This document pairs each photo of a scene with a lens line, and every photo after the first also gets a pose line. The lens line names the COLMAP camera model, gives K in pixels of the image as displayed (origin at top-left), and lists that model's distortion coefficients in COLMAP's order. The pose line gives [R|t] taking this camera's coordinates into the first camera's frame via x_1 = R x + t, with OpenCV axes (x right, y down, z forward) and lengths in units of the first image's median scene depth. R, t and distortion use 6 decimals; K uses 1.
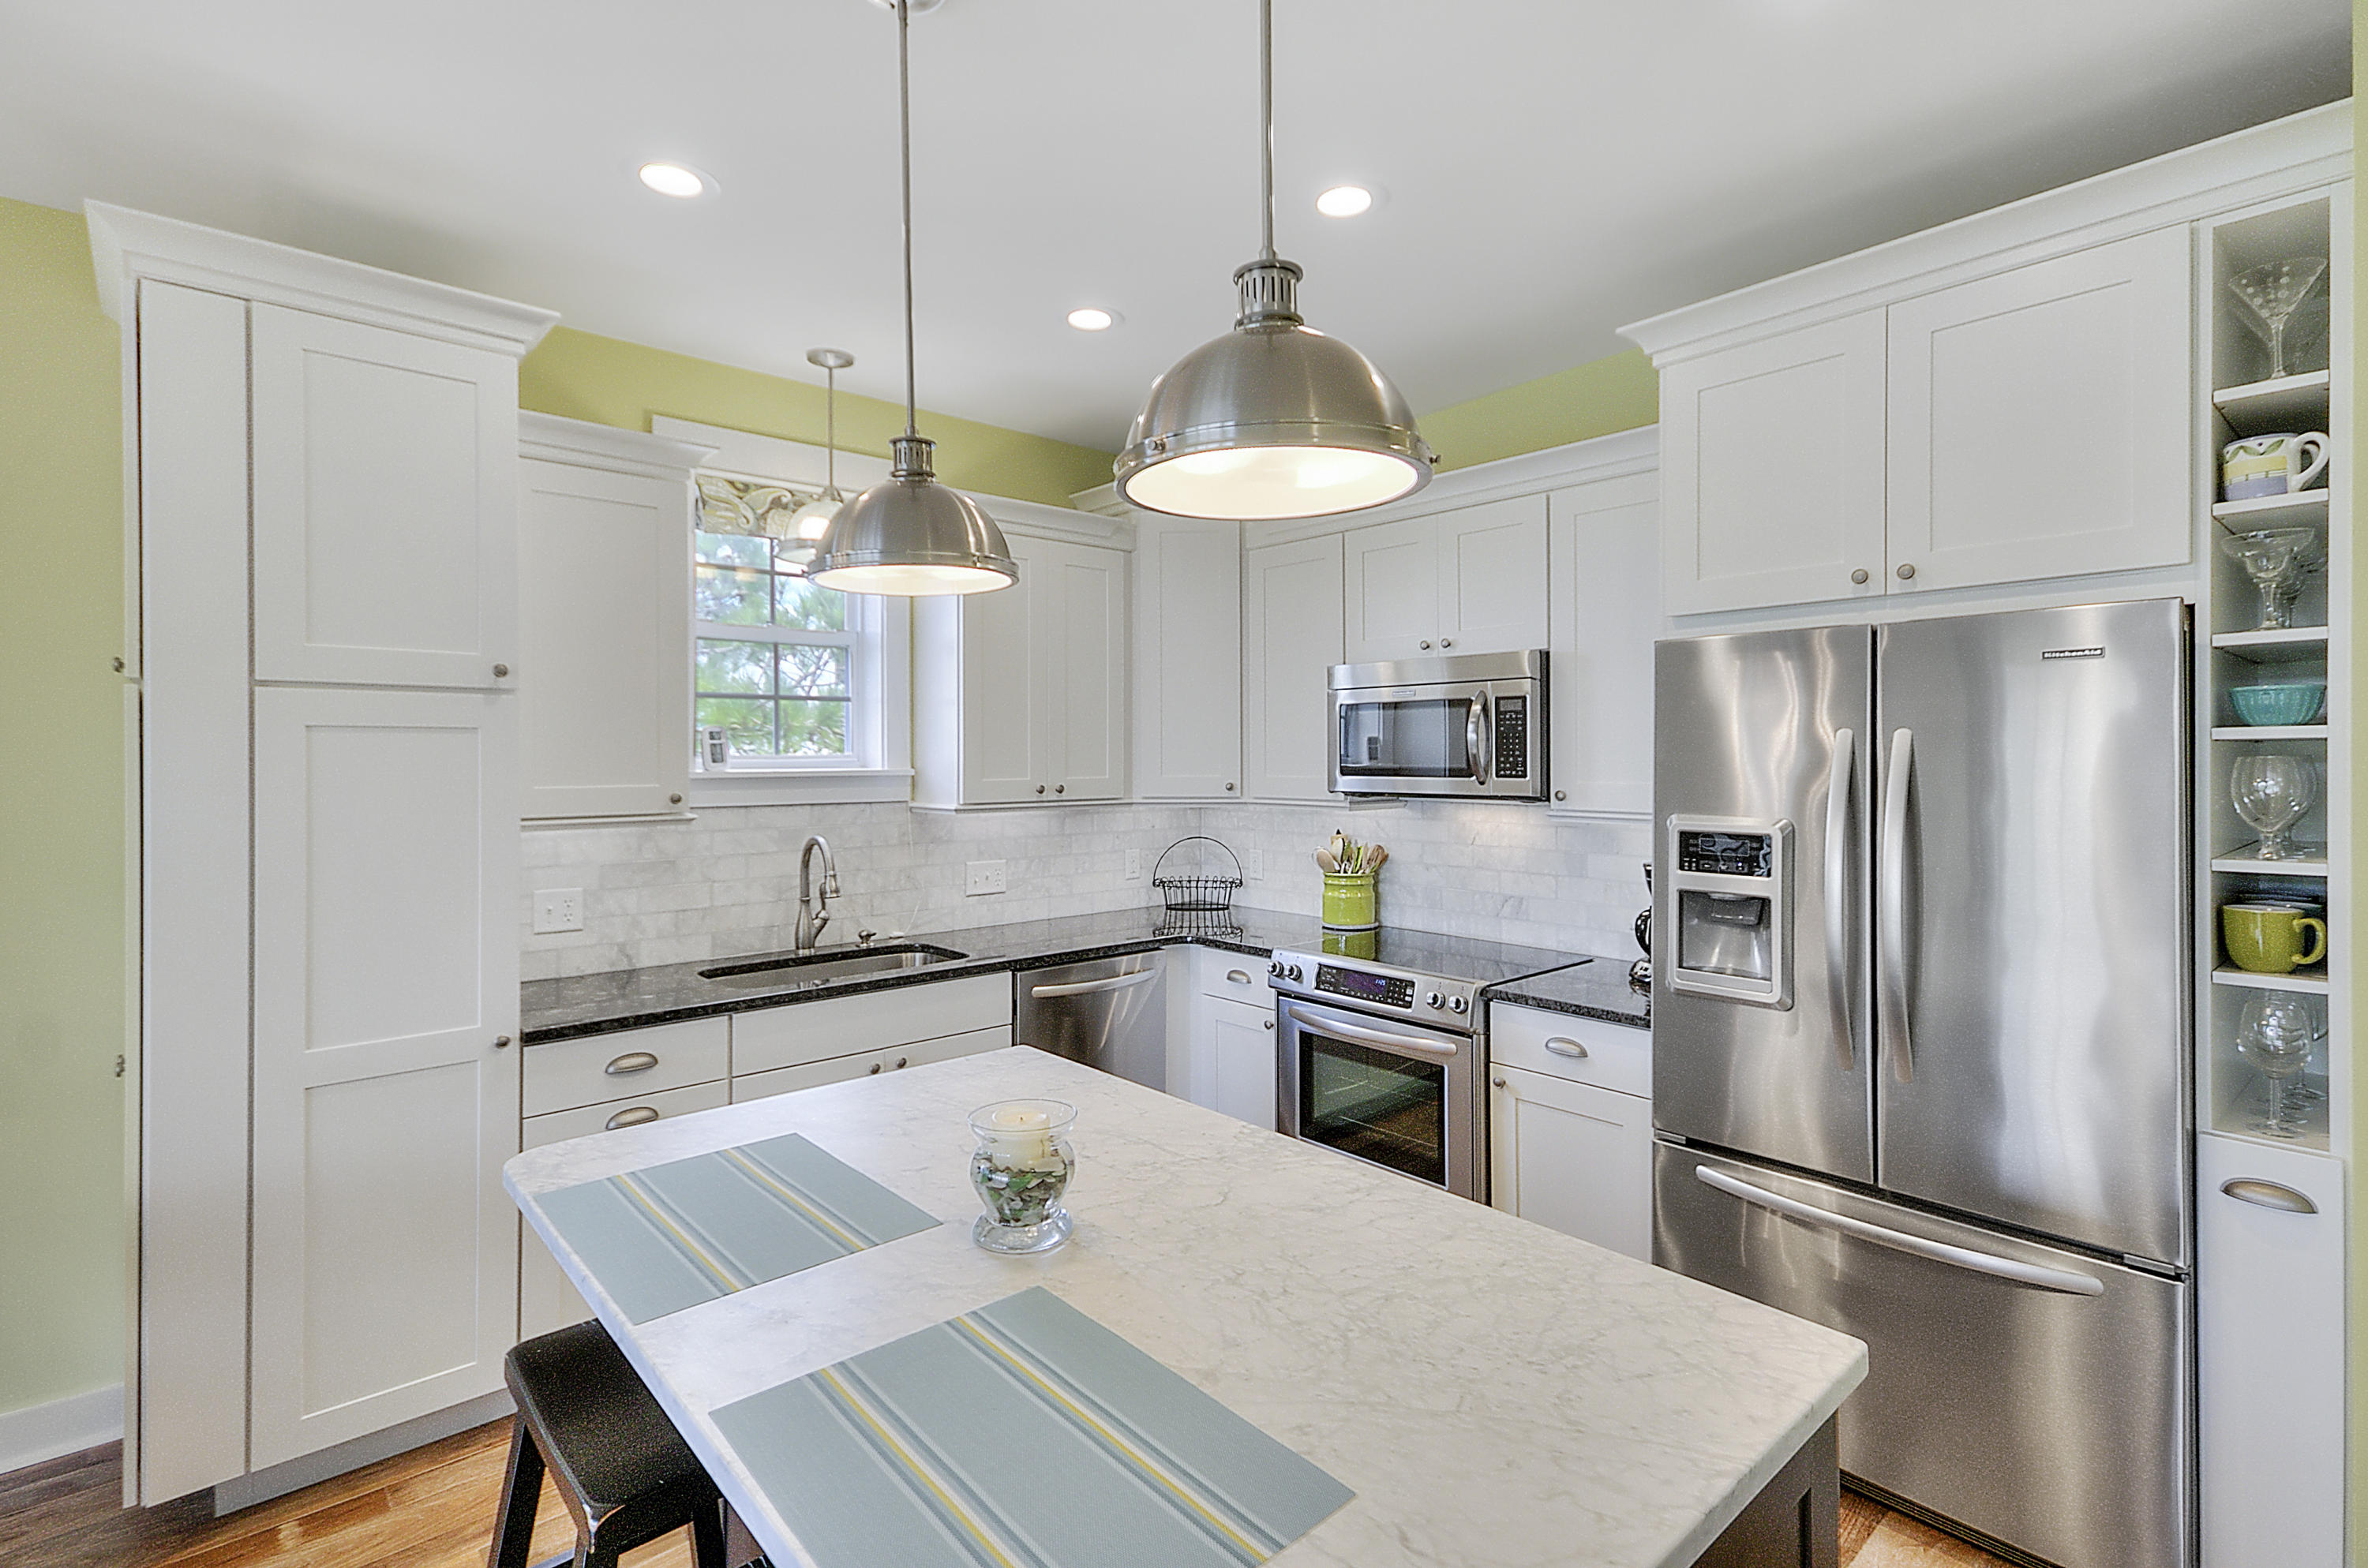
lens RADIAL K [[1099.1, 0, 1199.1], [0, 1099.1, 759.5], [0, 0, 1]] dist [0.014107, -0.005005]
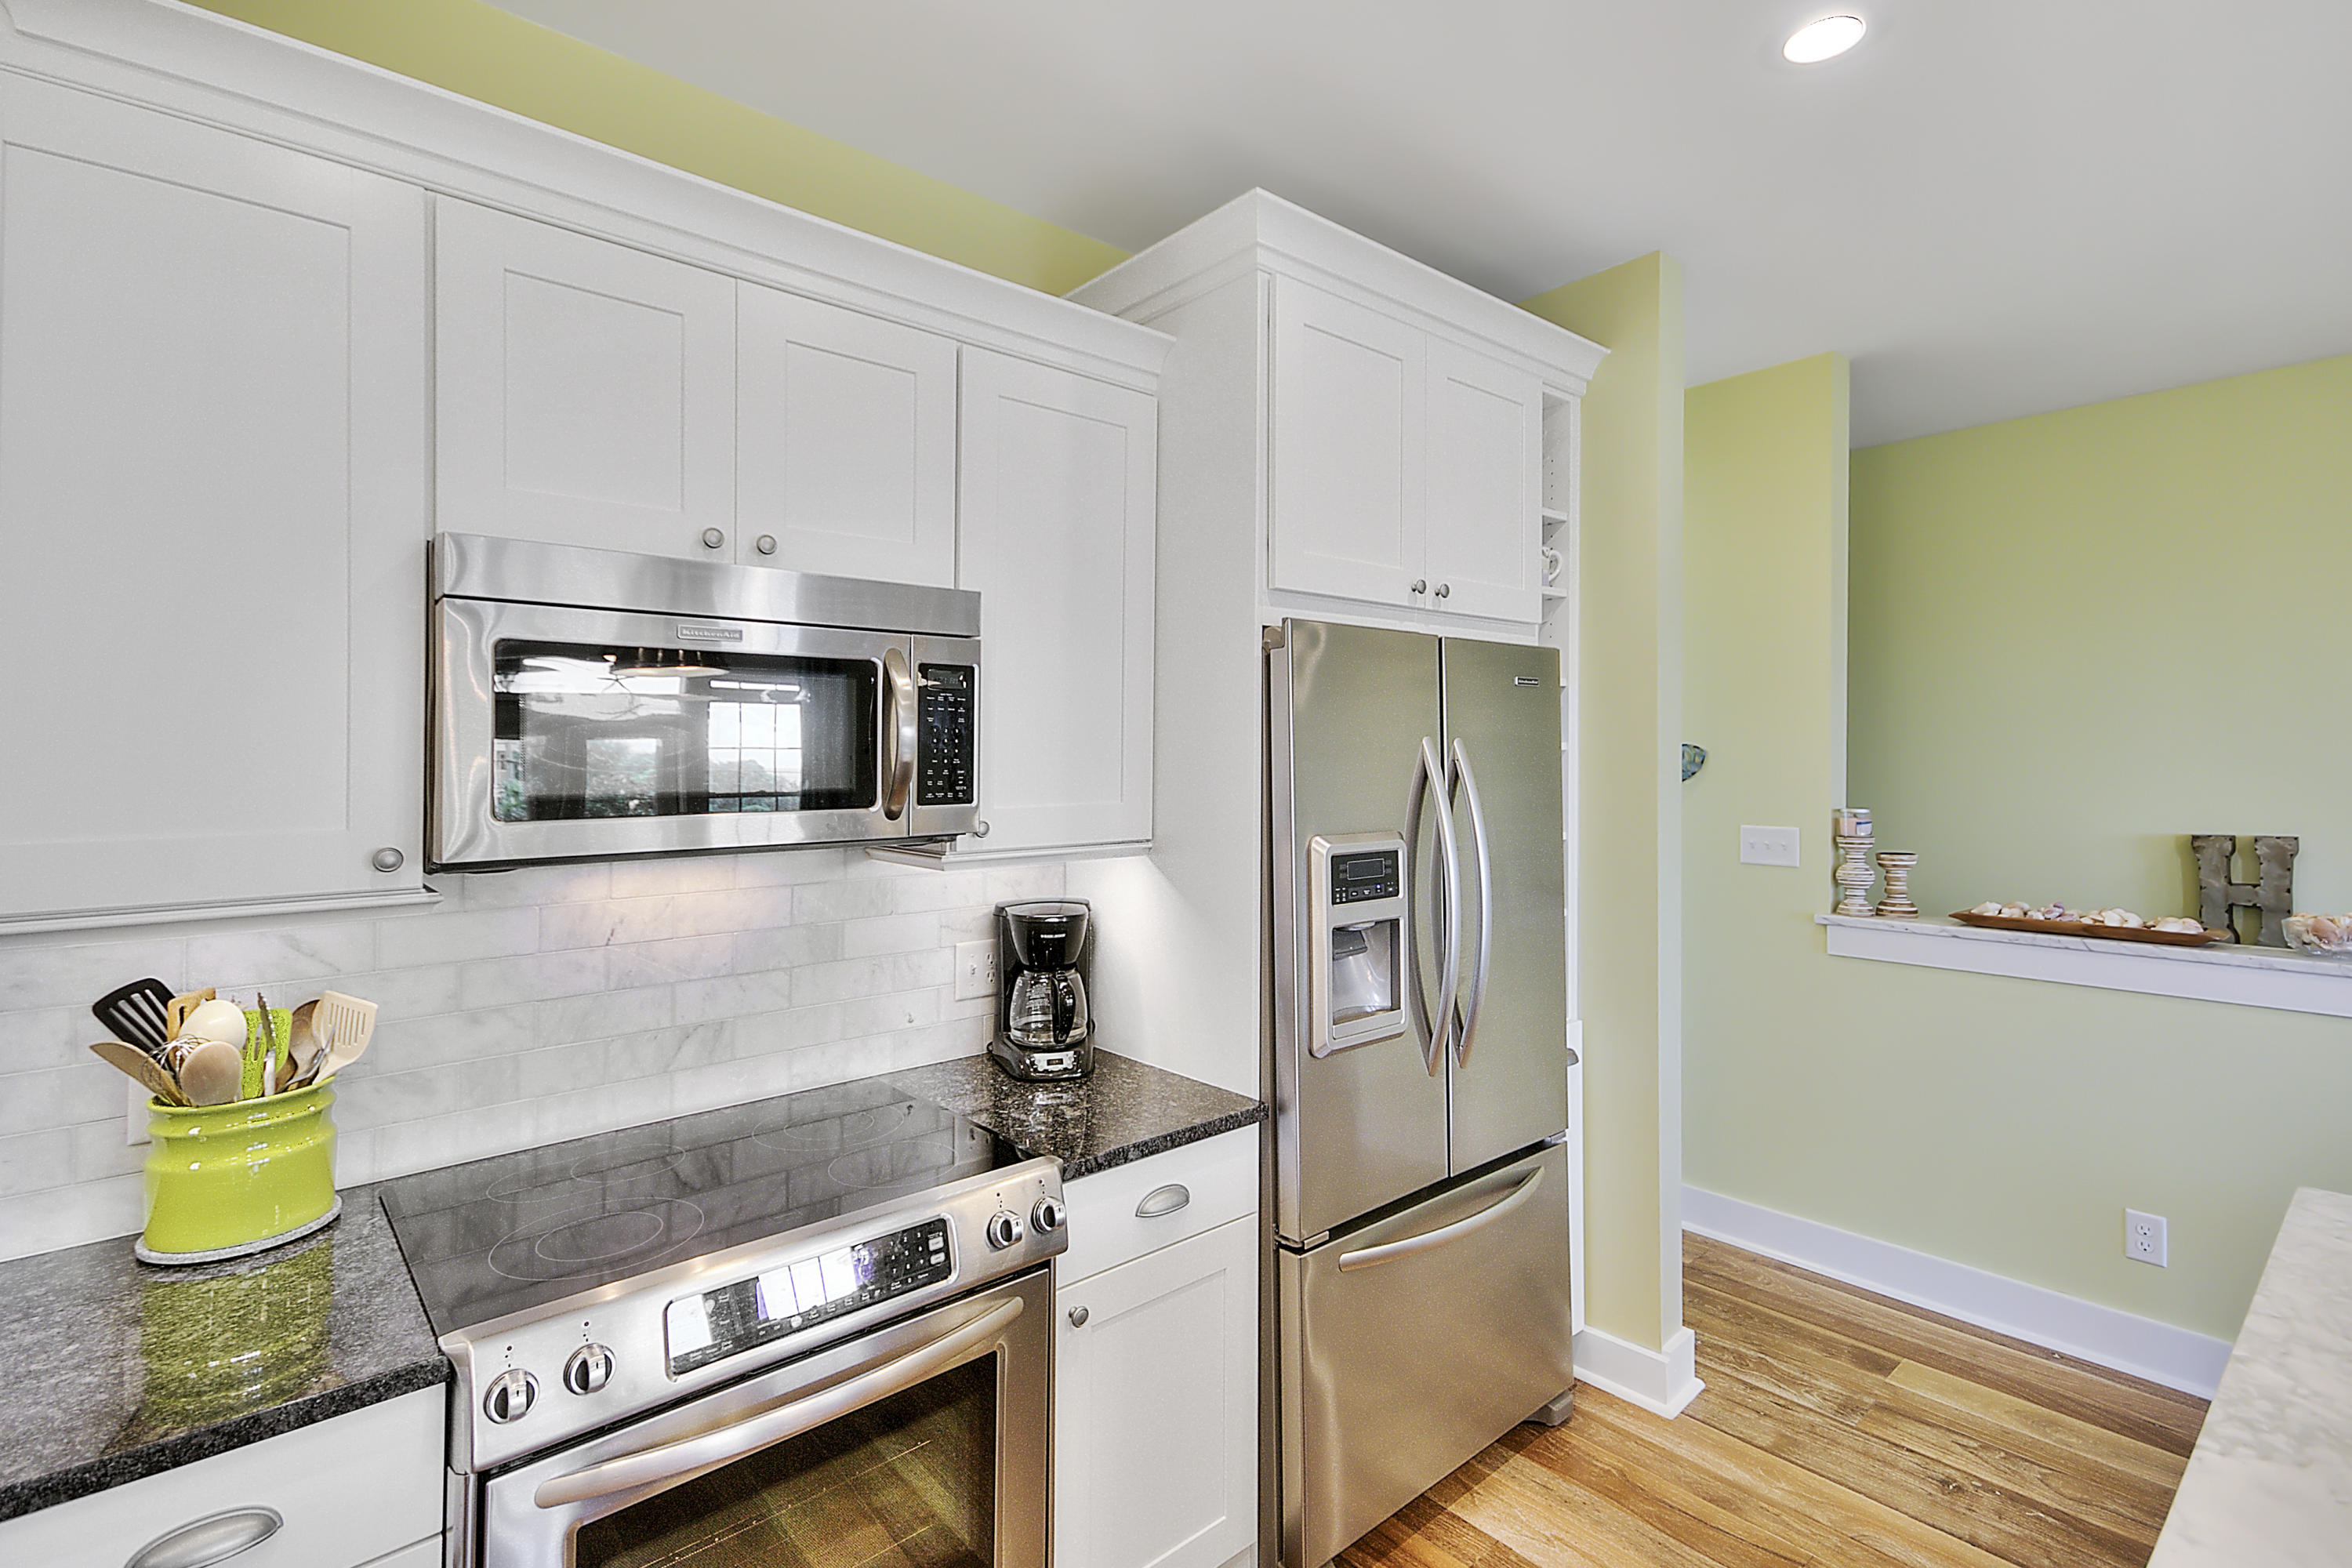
lens RADIAL K [[1091.9, 0, 1183.4], [0, 1091.9, 747.6], [0, 0, 1]] dist [0.014107, -0.005005]
pose [[0.012250, 0.012060, 0.999852, -0.293618], [0.009507, 0.999881, -0.012177, -0.005020], [-0.999880, 0.009655, 0.012133, 0.855852]]
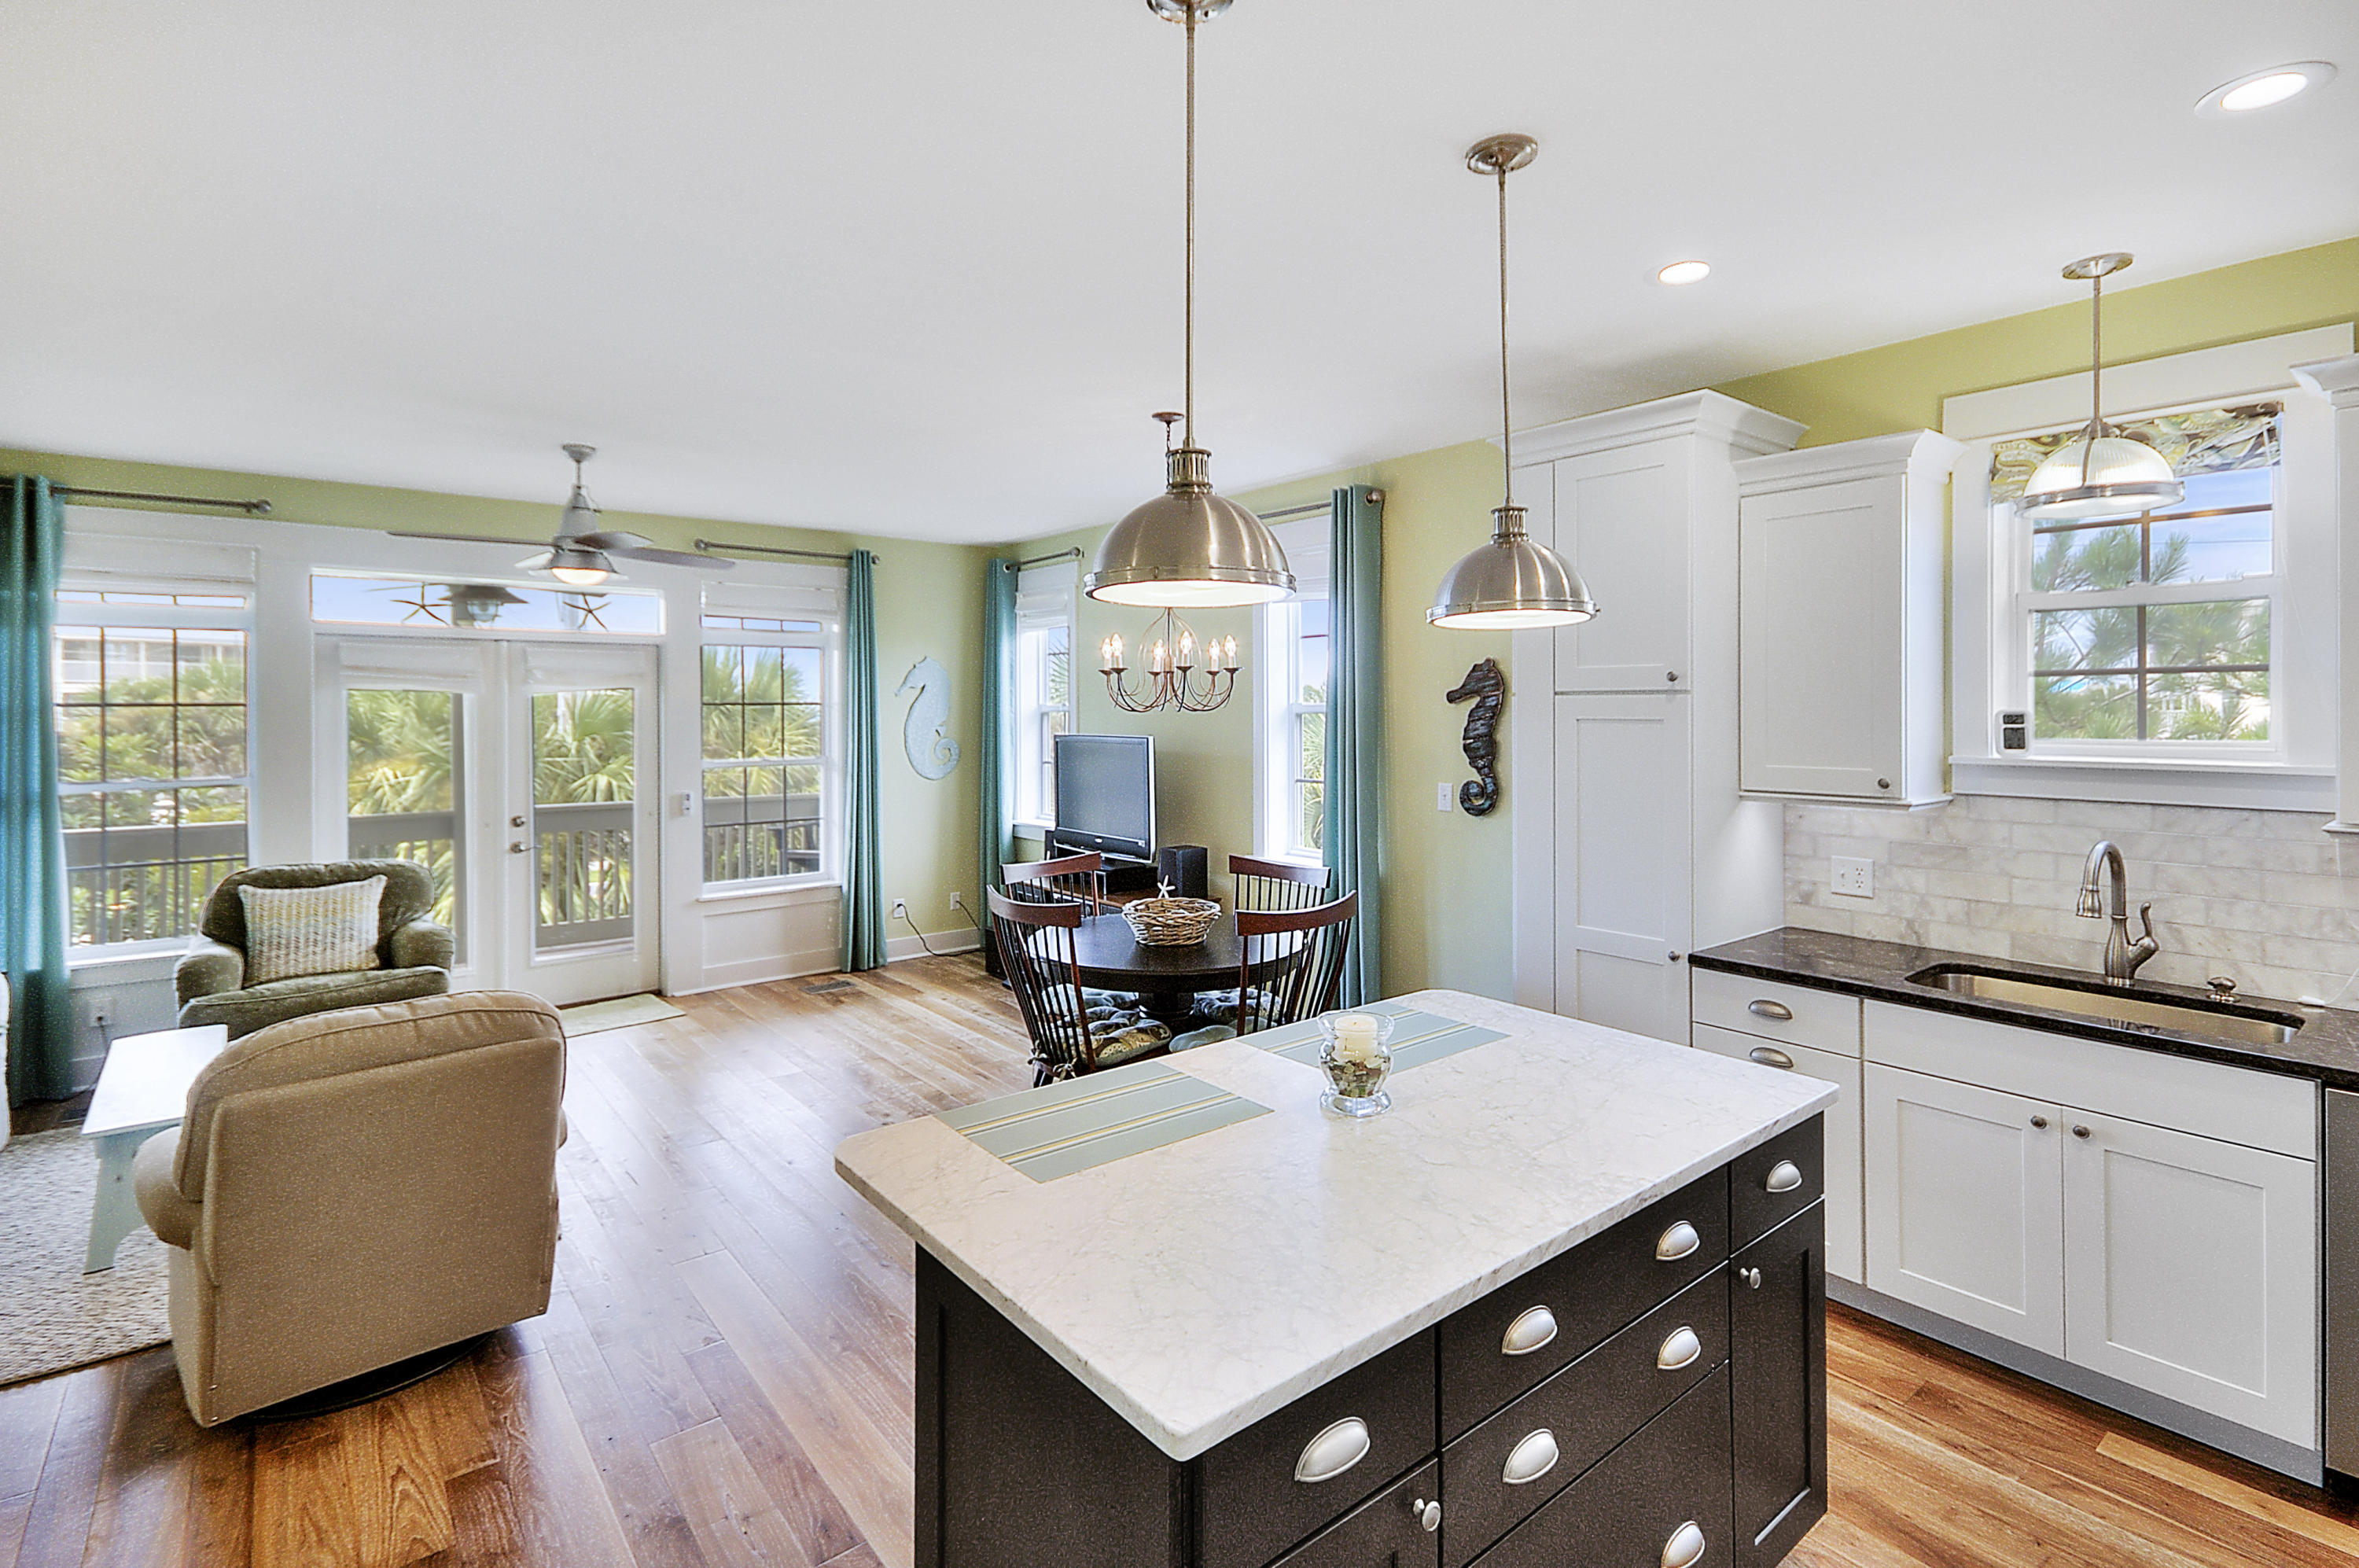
lens RADIAL K [[1095.1, 0, 1199.7], [0, 1095.1, 710.4], [0, 0, 1]] dist [0.014107, -0.005005]
pose [[-0.041924, 0.003233, -0.999116, 0.551542], [-0.001356, 0.999994, 0.003293, -0.033641], [0.999120, 0.001493, -0.041920, 0.381486]]
